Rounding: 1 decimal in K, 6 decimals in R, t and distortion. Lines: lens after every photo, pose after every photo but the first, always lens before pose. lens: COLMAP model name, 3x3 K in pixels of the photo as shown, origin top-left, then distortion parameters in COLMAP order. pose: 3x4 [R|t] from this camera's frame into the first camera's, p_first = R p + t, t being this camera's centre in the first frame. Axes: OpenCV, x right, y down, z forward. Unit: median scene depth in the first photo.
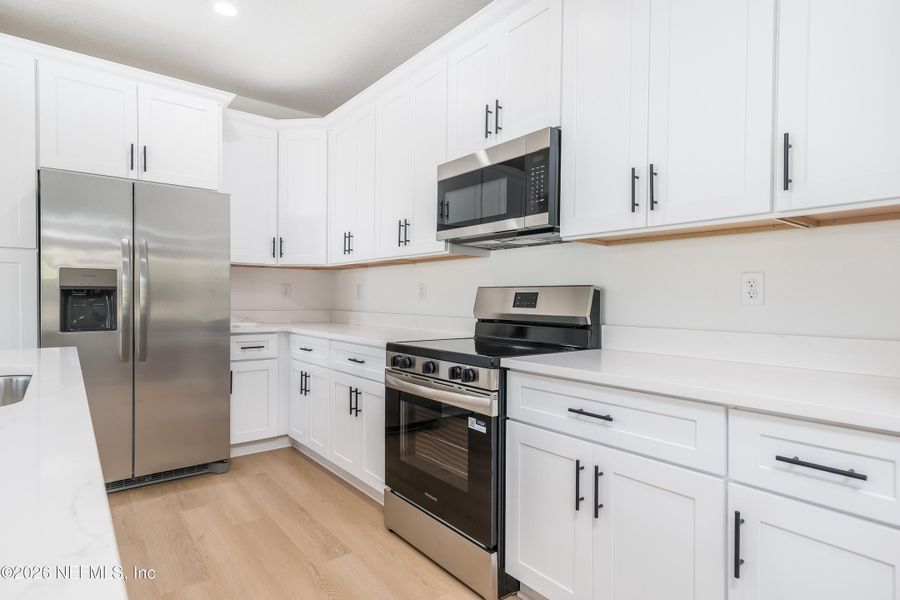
lens RADIAL K [[502.1, 0, 490.0], [0, 502.1, 303.1], [0, 0, 1]] dist [0.000793, 0.000112]
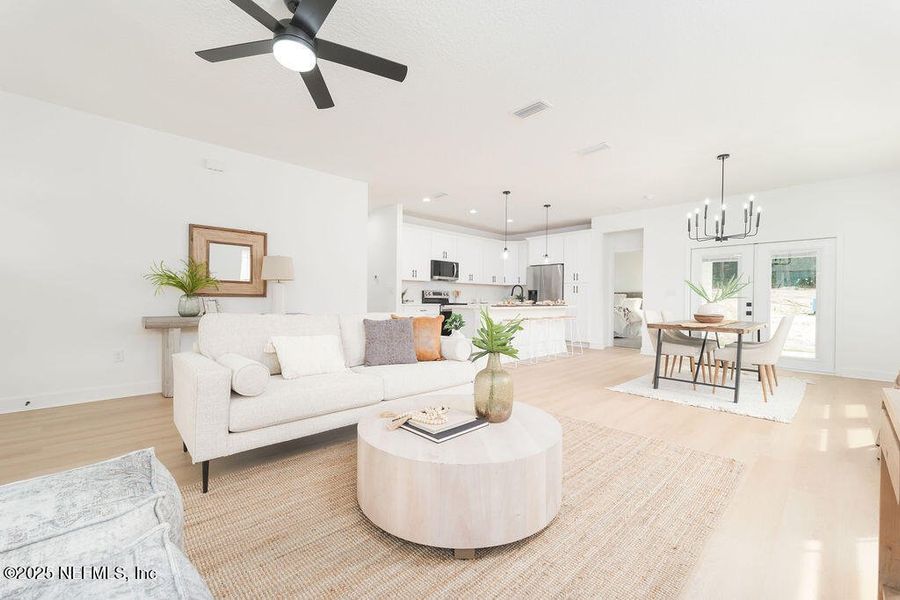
lens RADIAL K [[358.5, 0, 450.0], [0, 358.5, 300.0], [0, 0, 1]] dist [0.000556, 0.000095]
pose [[-0.033207, -0.008627, 0.999411, -3.108222], [0.001267, 0.999962, 0.008674, 0.020051], [-0.999448, 0.001555, -0.033195, 1.004340]]
